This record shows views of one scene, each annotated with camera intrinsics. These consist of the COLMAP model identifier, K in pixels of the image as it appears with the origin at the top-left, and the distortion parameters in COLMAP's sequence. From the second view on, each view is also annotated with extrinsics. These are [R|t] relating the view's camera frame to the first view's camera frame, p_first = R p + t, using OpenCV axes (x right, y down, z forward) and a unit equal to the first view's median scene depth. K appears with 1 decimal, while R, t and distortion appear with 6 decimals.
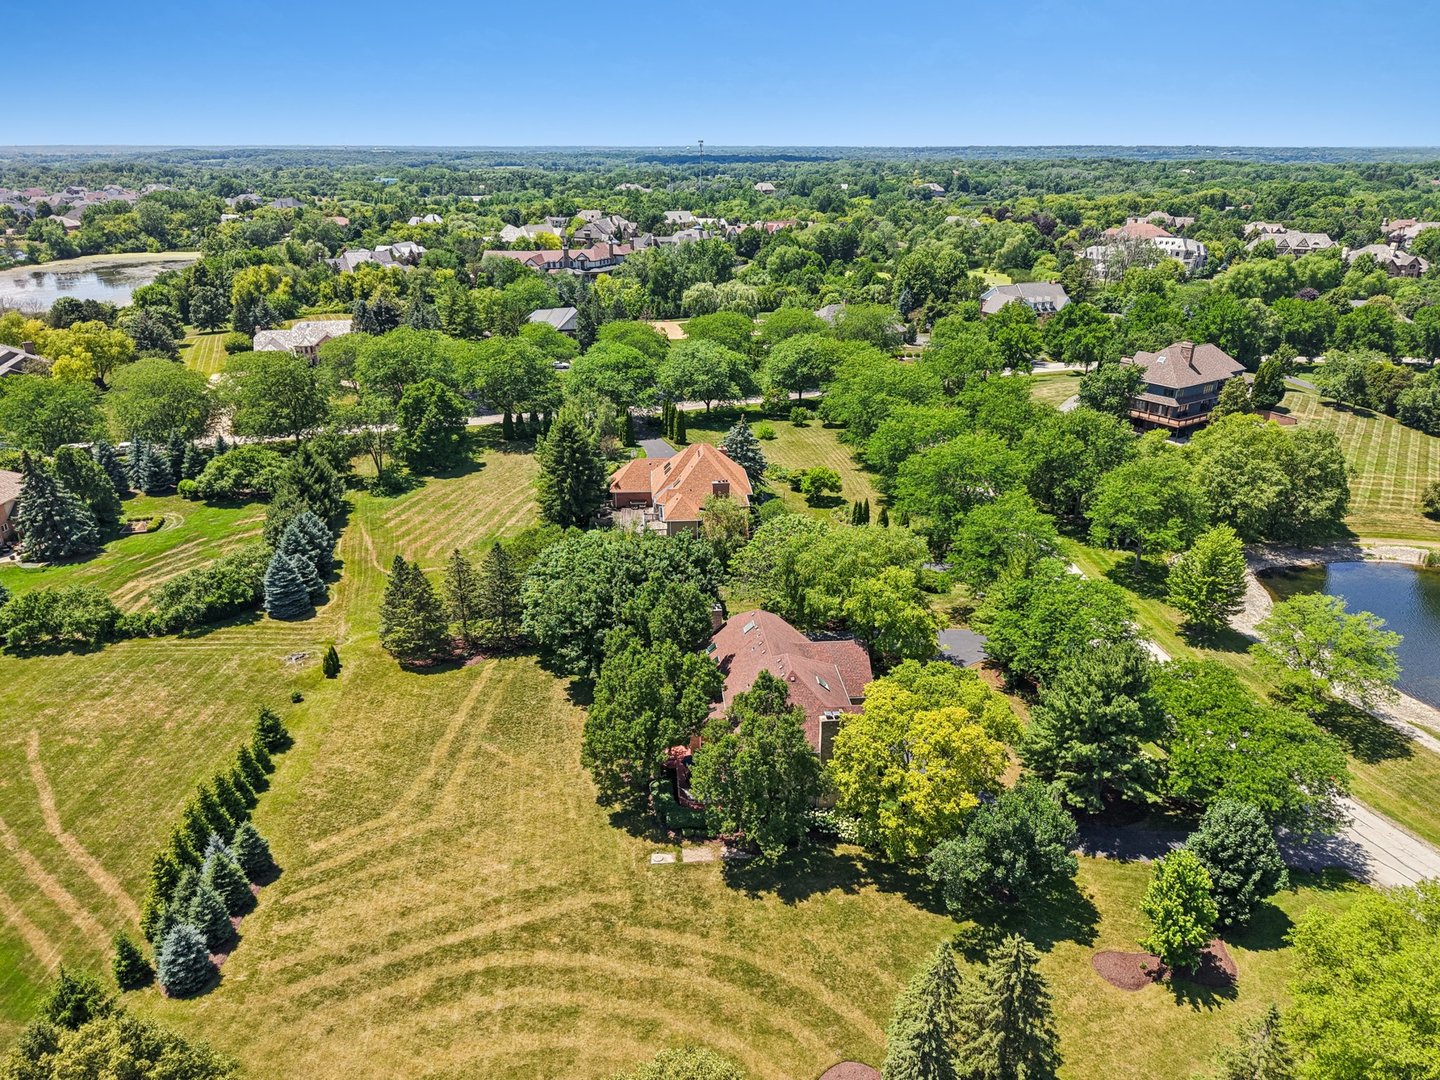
lens RADIAL K [[986.3, 0, 720.0], [0, 986.3, 540.0], [0, 0, 1]] dist [0.004472, 0.001249]
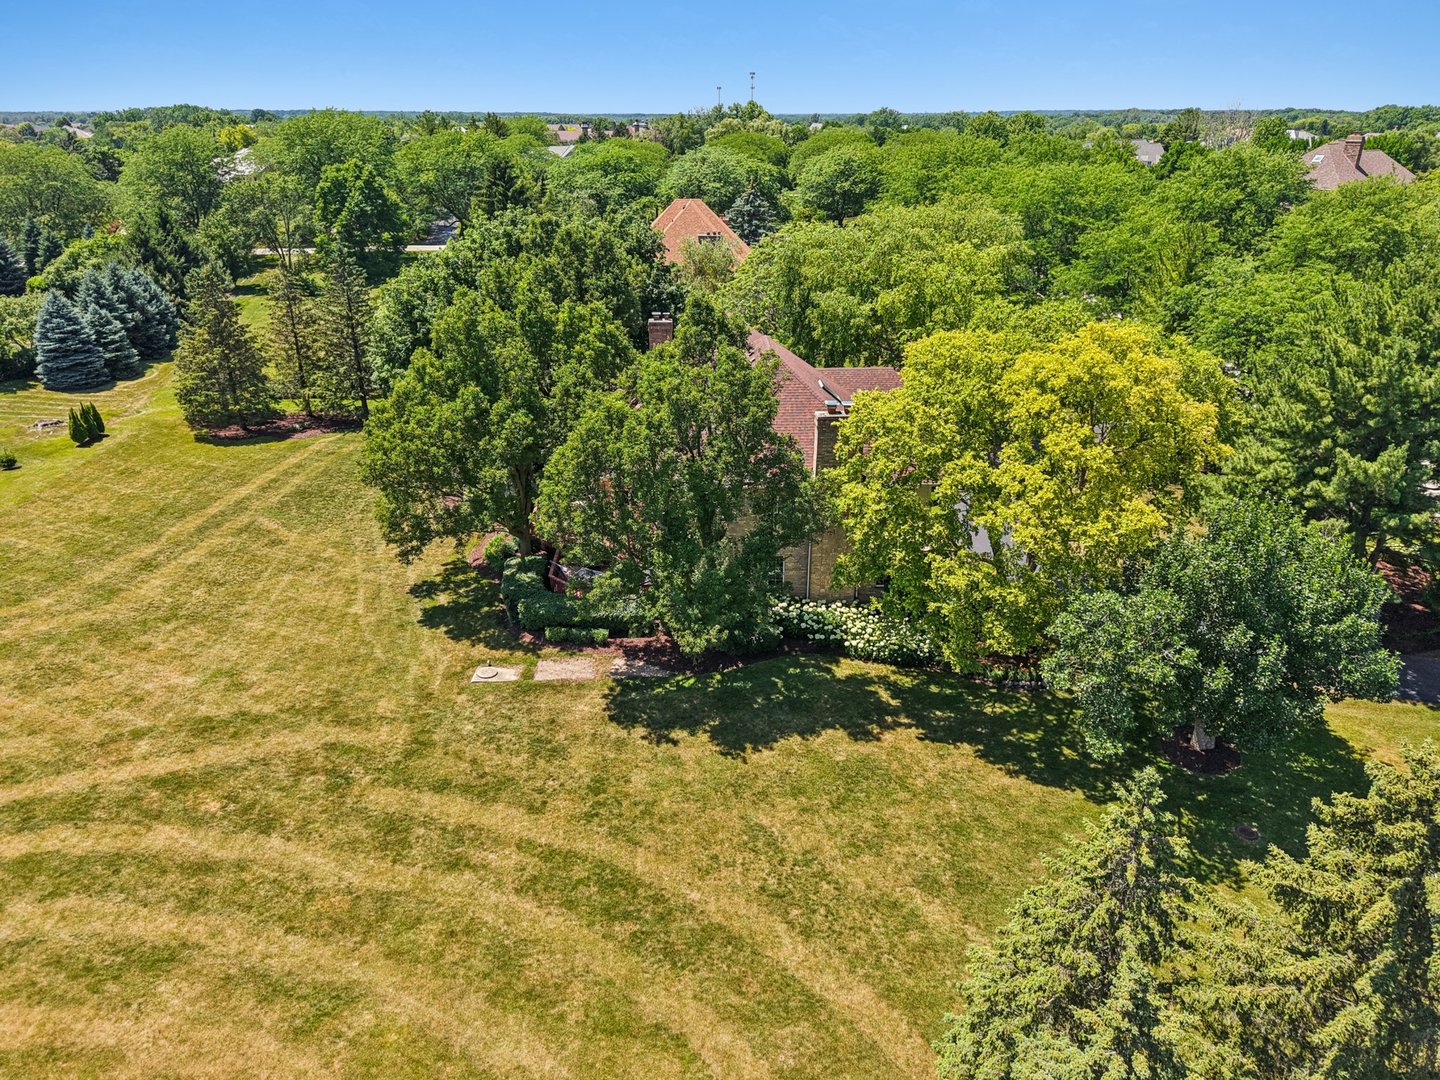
lens RADIAL K [[993.6, 0, 720.0], [0, 993.6, 540.0], [0, 0, 1]] dist [0.031765, -0.035462]
pose [[0.998593, 0.024945, -0.046795, 0.084063], [-0.023593, 0.999295, 0.029207, 0.249972], [0.047491, -0.028062, 0.998477, 0.524500]]
